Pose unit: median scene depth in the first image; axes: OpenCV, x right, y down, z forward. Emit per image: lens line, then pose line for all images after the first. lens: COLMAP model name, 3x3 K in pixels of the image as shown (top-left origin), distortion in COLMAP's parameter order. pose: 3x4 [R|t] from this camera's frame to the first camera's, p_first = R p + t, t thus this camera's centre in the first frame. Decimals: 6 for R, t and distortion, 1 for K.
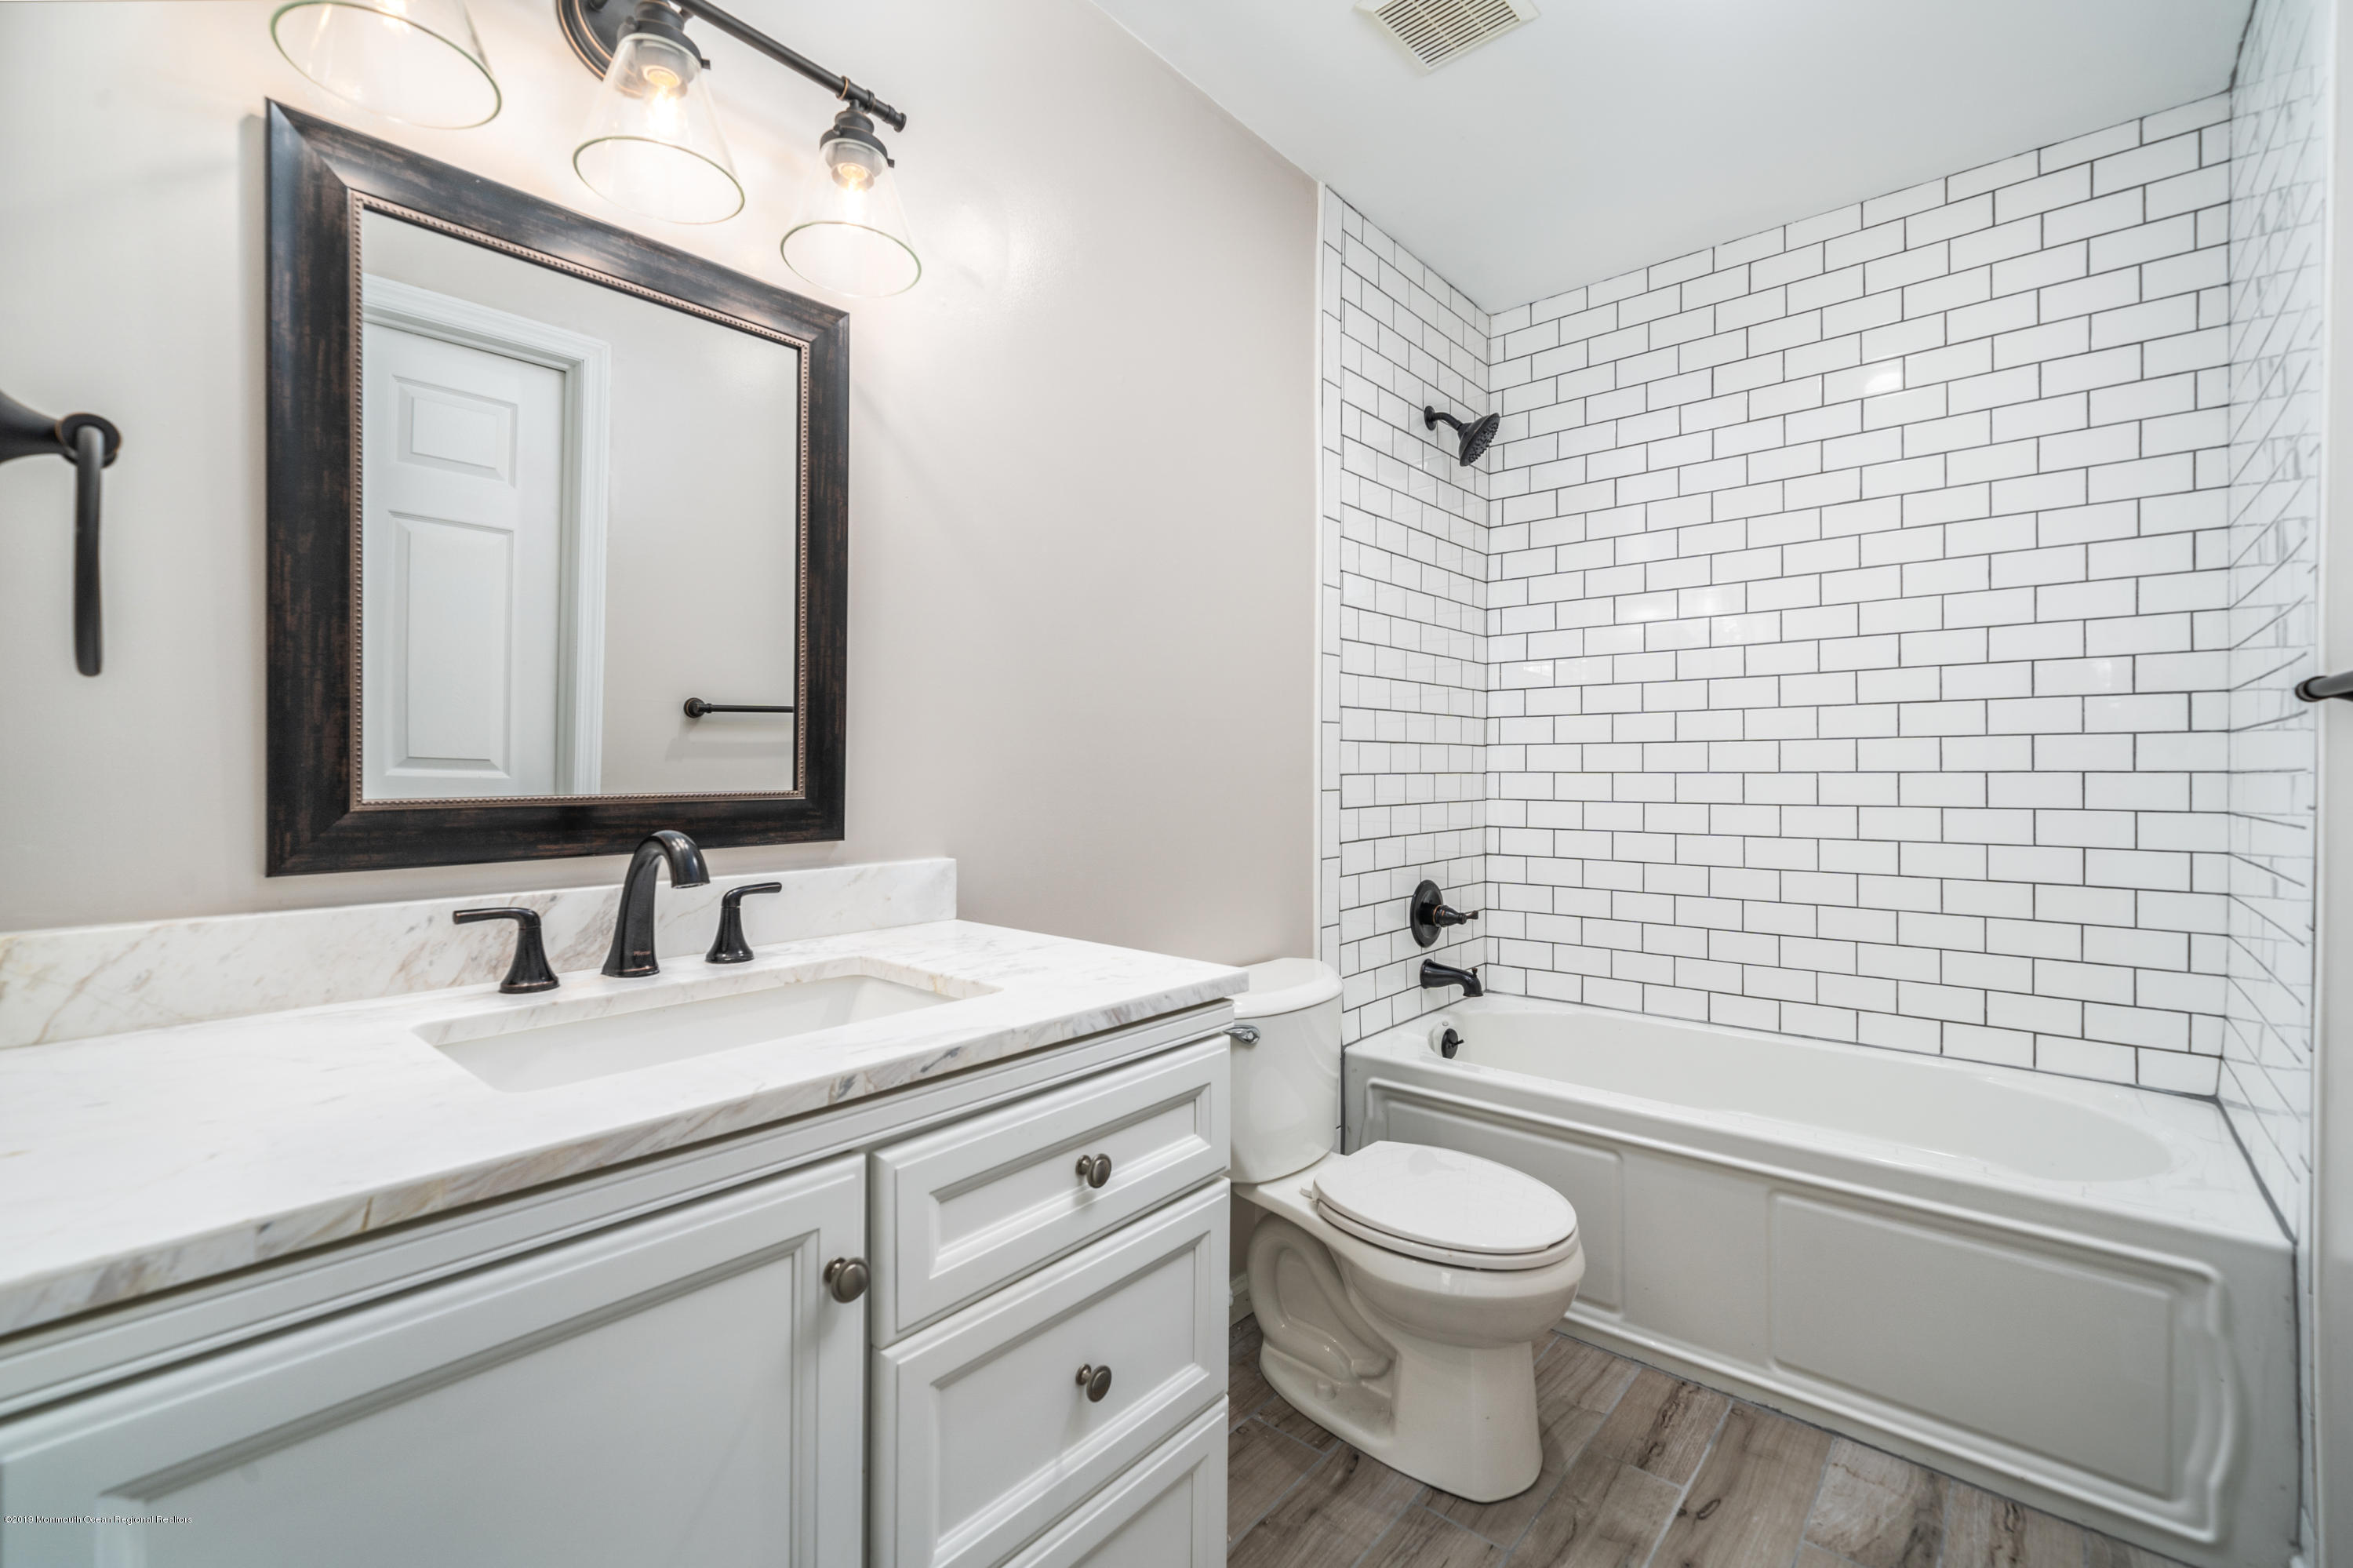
lens RADIAL K [[997.6, 0, 1170.2], [0, 997.6, 768.6], [0, 0, 1]] dist [0.013235, -0.000089]
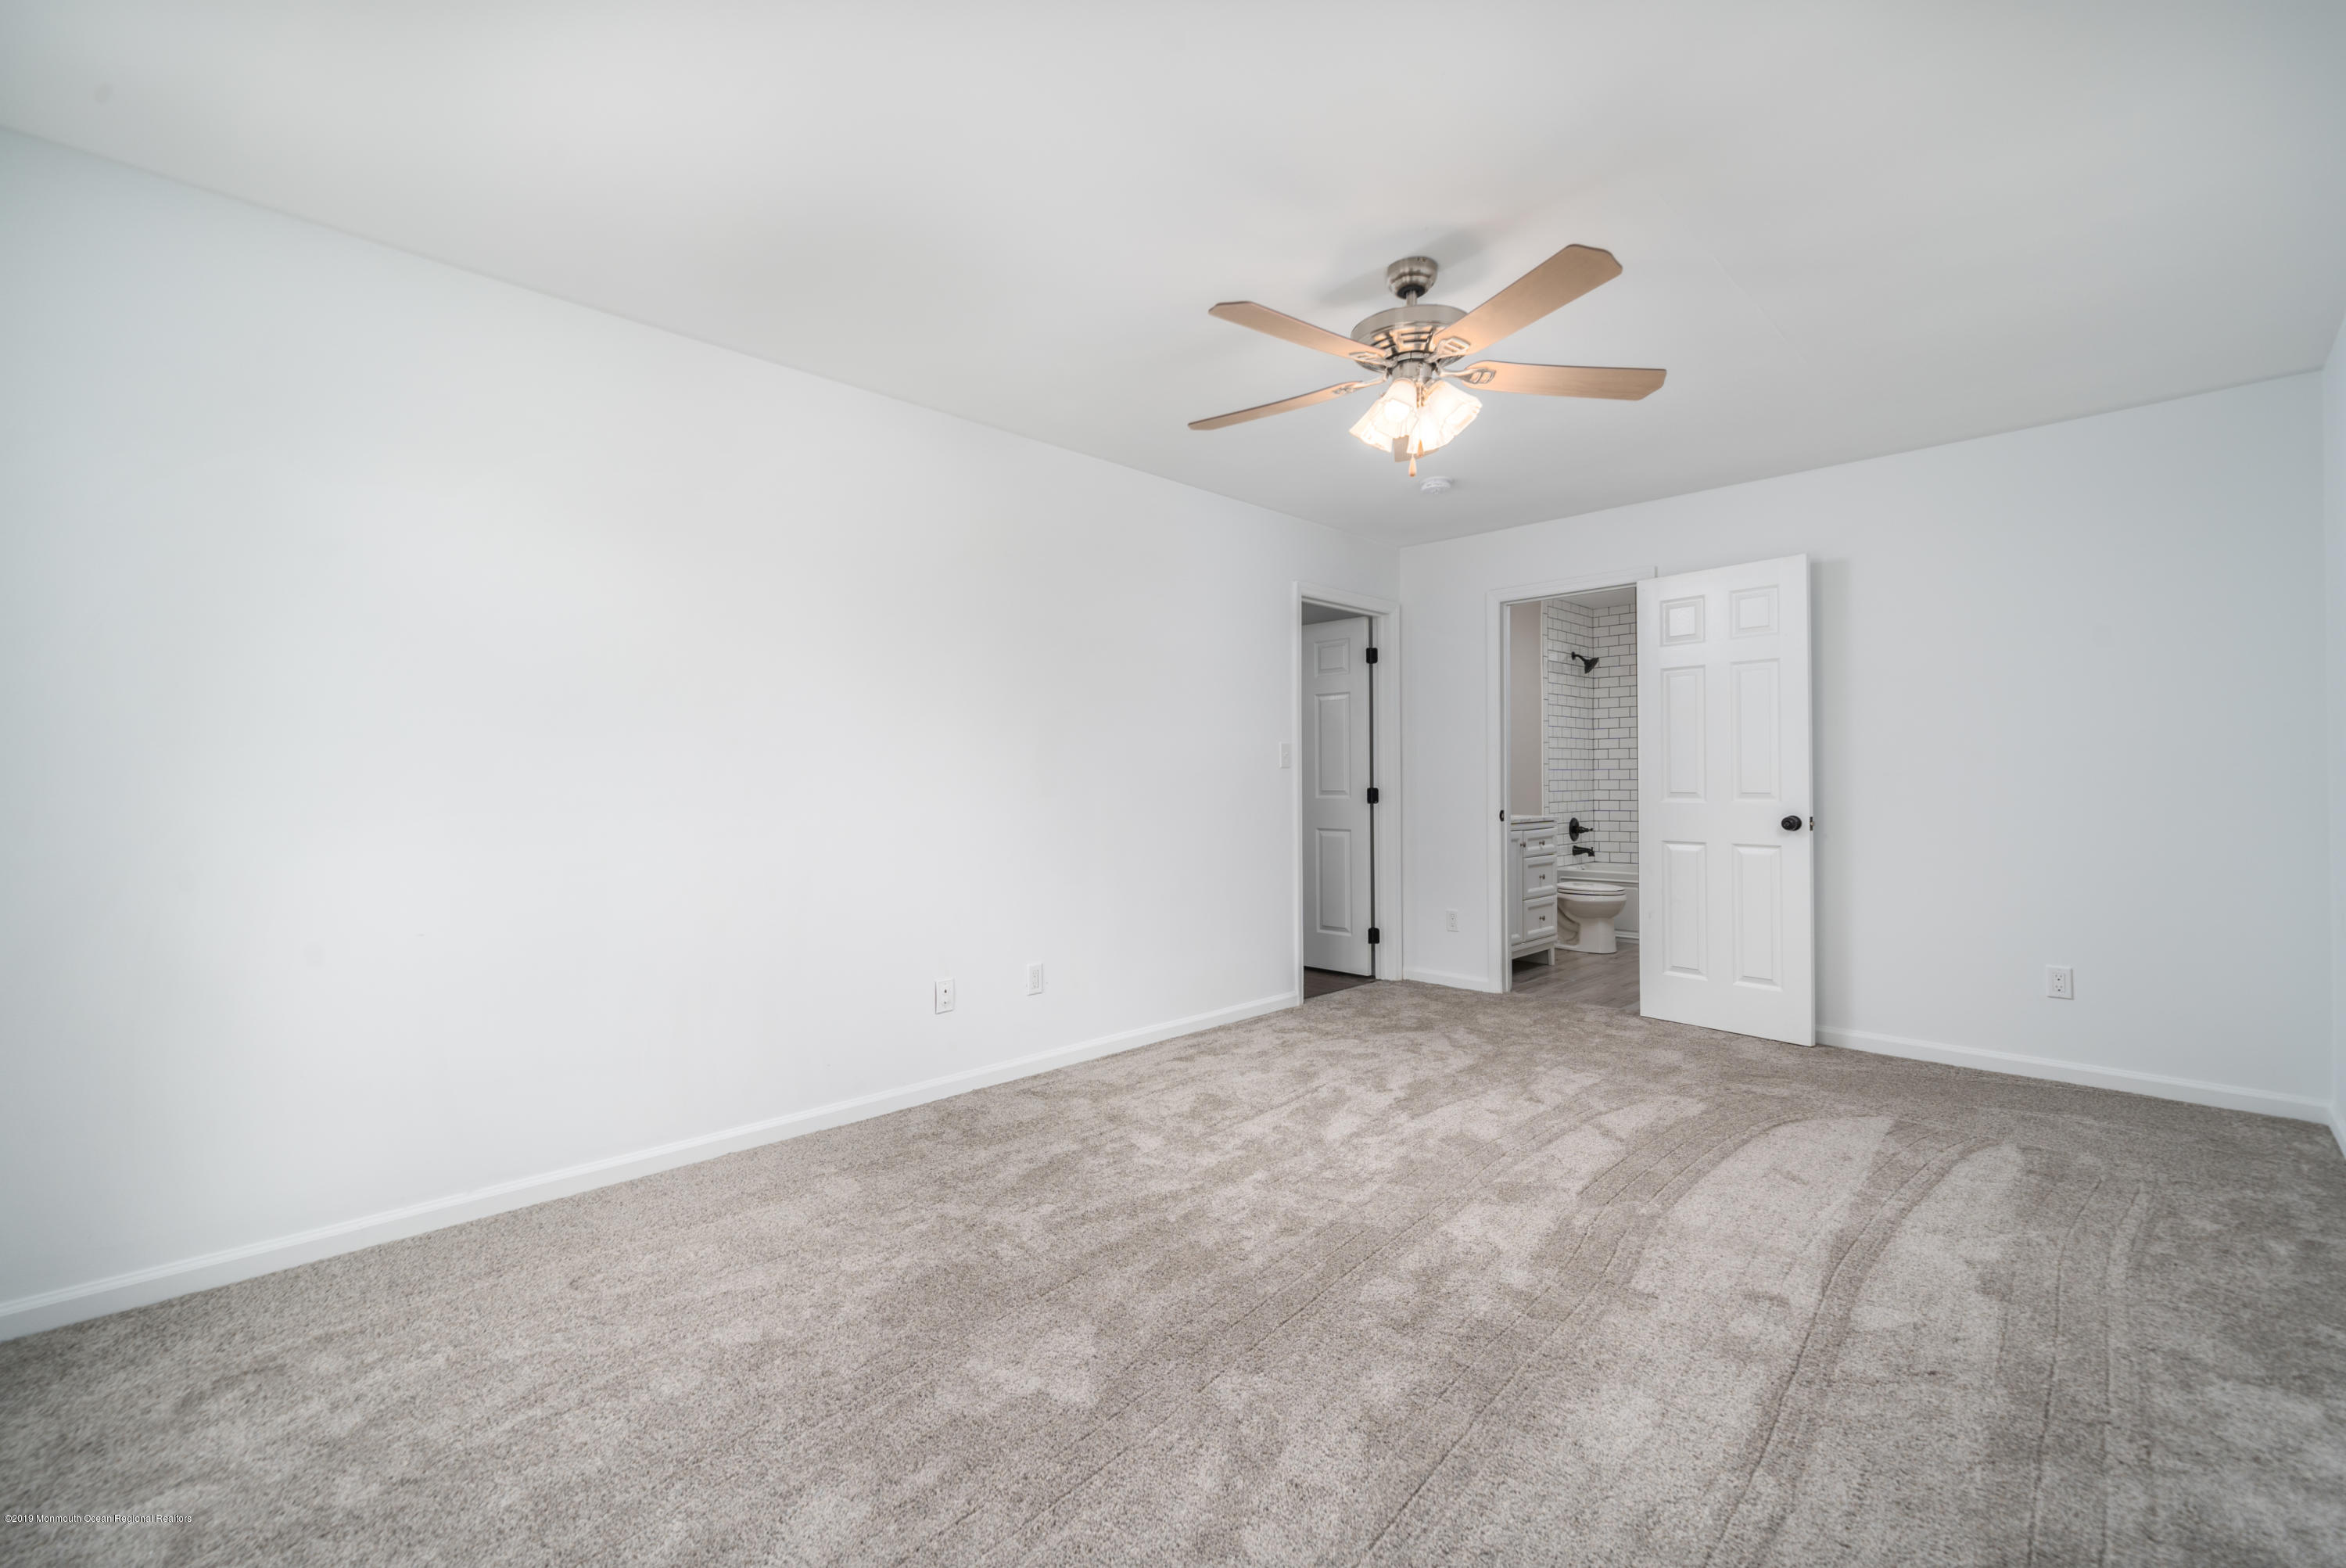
lens RADIAL K [[1004.6, 0, 1173.0], [0, 1004.6, 784.0], [0, 0, 1]] dist [0.017239, -0.000074]
pose [[0.998419, -0.010625, -0.055188, -0.743485], [0.010533, 0.999943, -0.001957, 0.009158], [0.055205, 0.001373, 0.998474, -1.980758]]
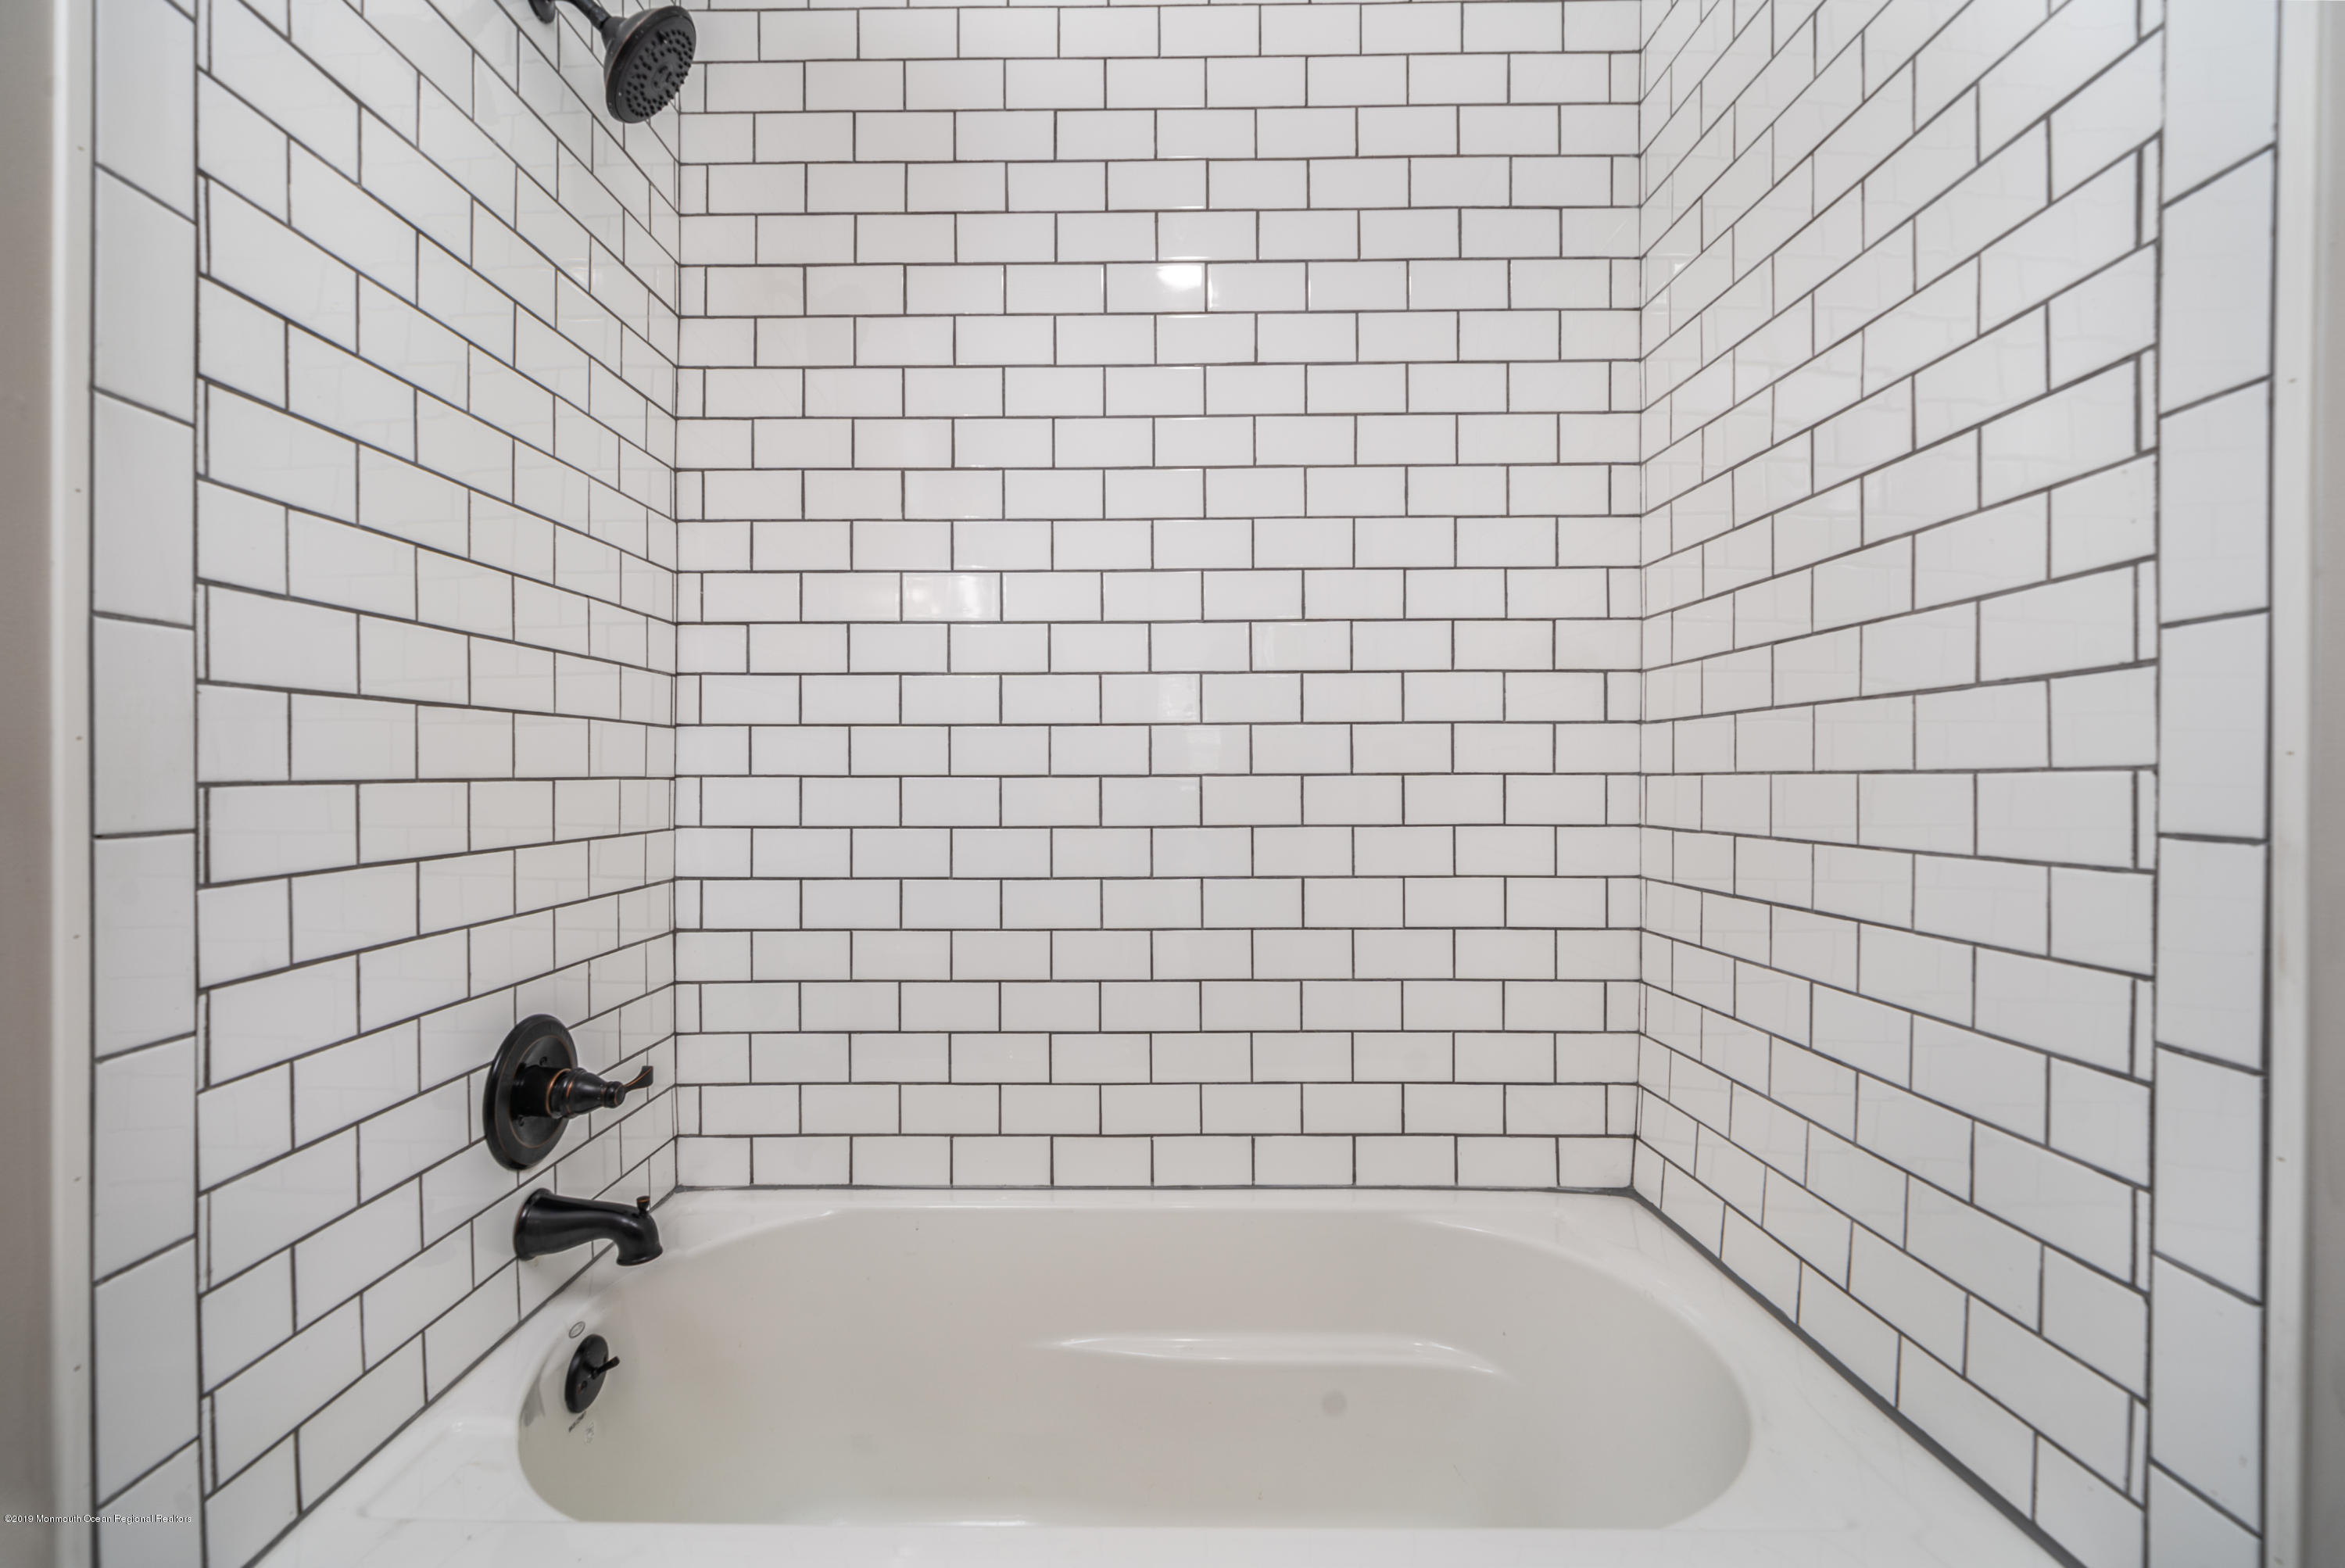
lens RADIAL K [[1030.0, 0, 1128.7], [0, 1030.0, 780.7], [0, 0, 1]] dist [-0.010013, 0.000048]
pose [[0.764970, -0.004505, 0.644050, 0.169154], [-0.000023, 0.999975, 0.007022, 0.002248], [-0.644066, -0.005386, 0.764951, 0.485045]]
